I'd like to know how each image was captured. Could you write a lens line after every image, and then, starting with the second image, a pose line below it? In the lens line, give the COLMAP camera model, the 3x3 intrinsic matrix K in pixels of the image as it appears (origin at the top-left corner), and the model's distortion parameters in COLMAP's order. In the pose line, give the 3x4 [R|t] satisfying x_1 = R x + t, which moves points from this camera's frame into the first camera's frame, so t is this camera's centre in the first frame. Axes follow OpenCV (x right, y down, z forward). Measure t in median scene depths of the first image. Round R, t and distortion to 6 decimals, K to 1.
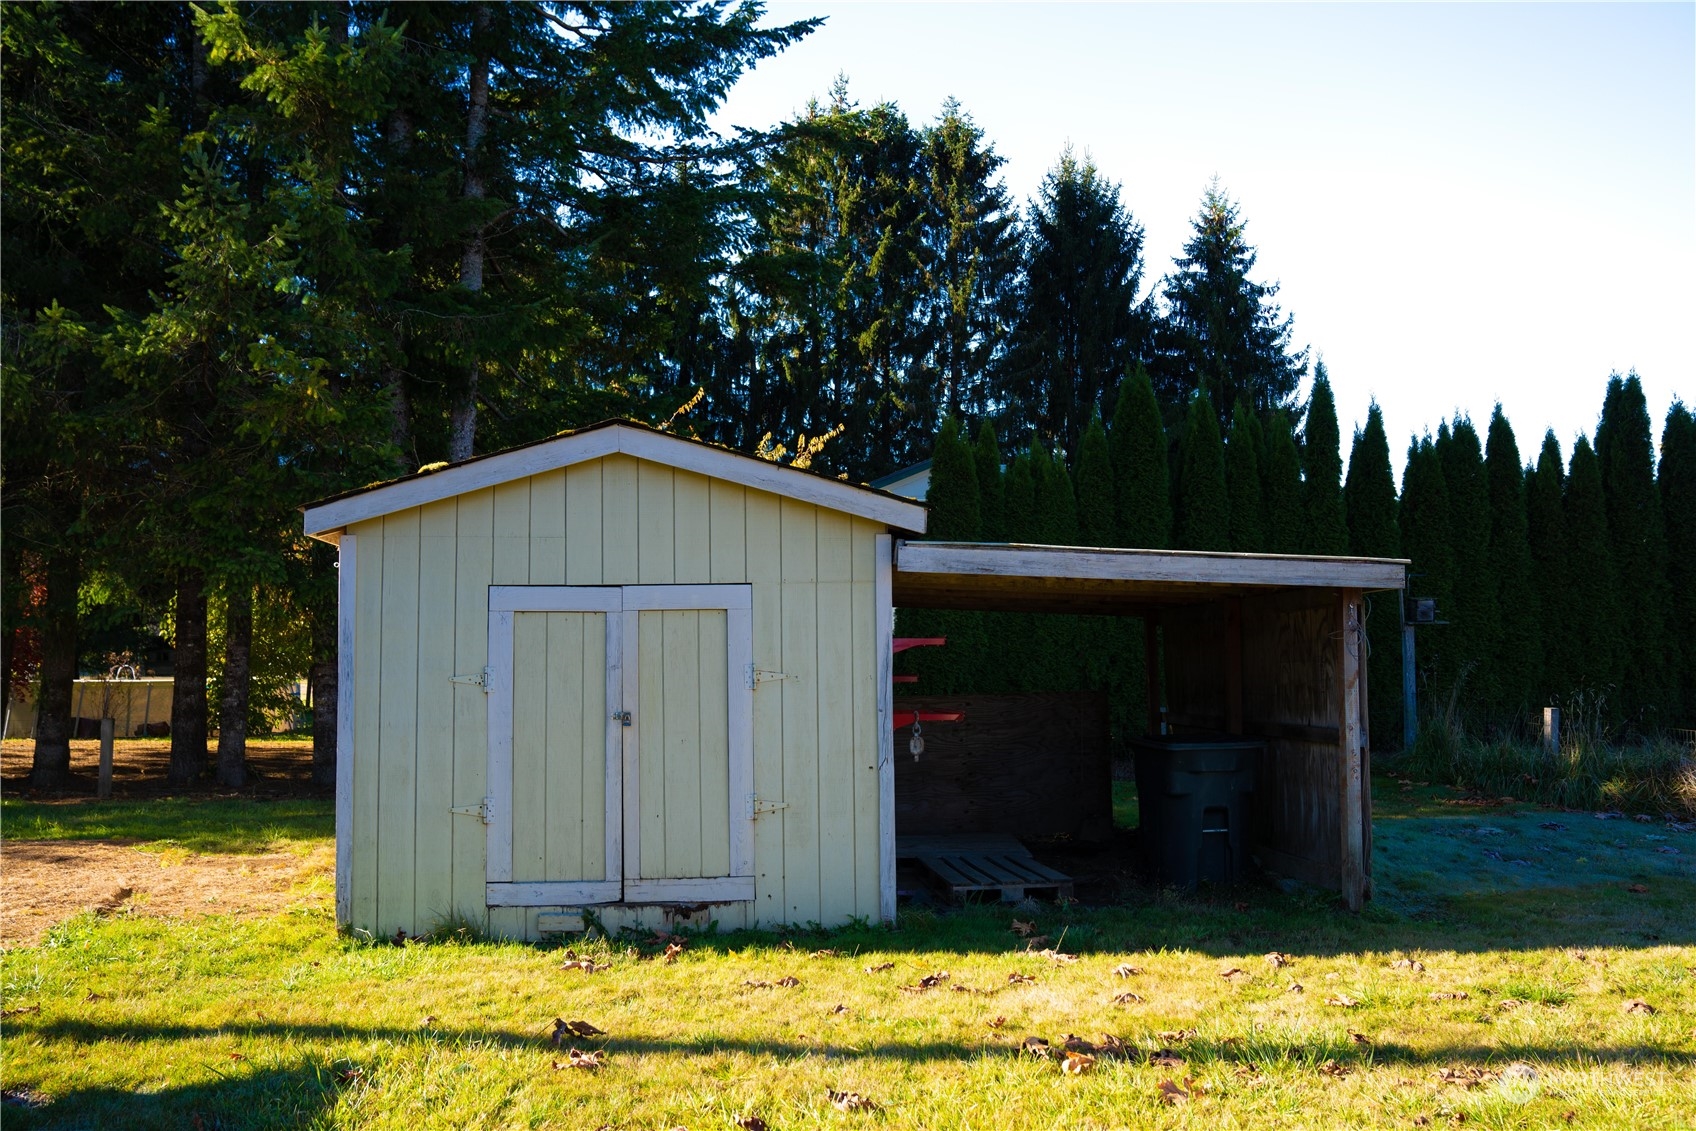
lens RADIAL K [[1396.1, 0, 845.6], [0, 1396.1, 563.0], [0, 0, 1]] dist [-0.081866, 0.107679]
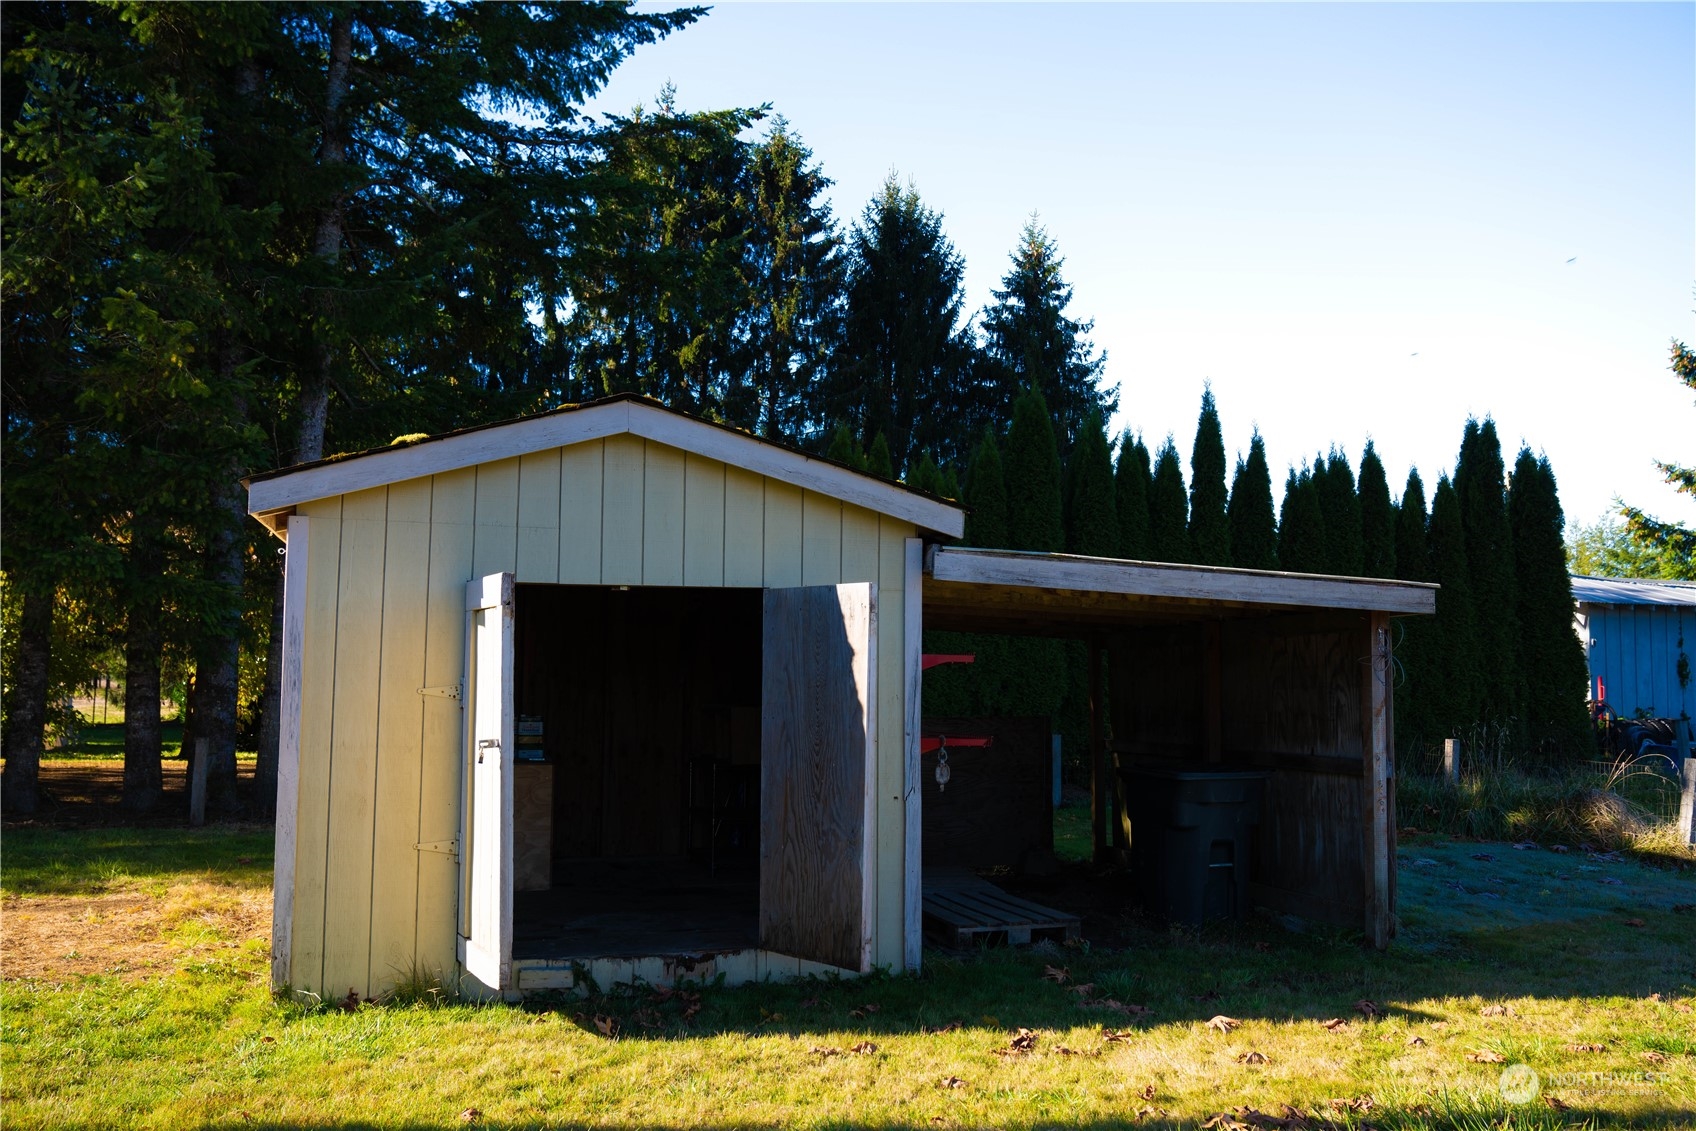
lens RADIAL K [[1396.1, 0, 861.2], [0, 1396.1, 571.2], [0, 0, 1]] dist [-0.081866, 0.107679]
pose [[0.985719, 0.030763, 0.165566, -0.095379], [-0.028904, 0.999489, -0.013627, 0.008527], [-0.165900, 0.008646, 0.986105, 0.073113]]
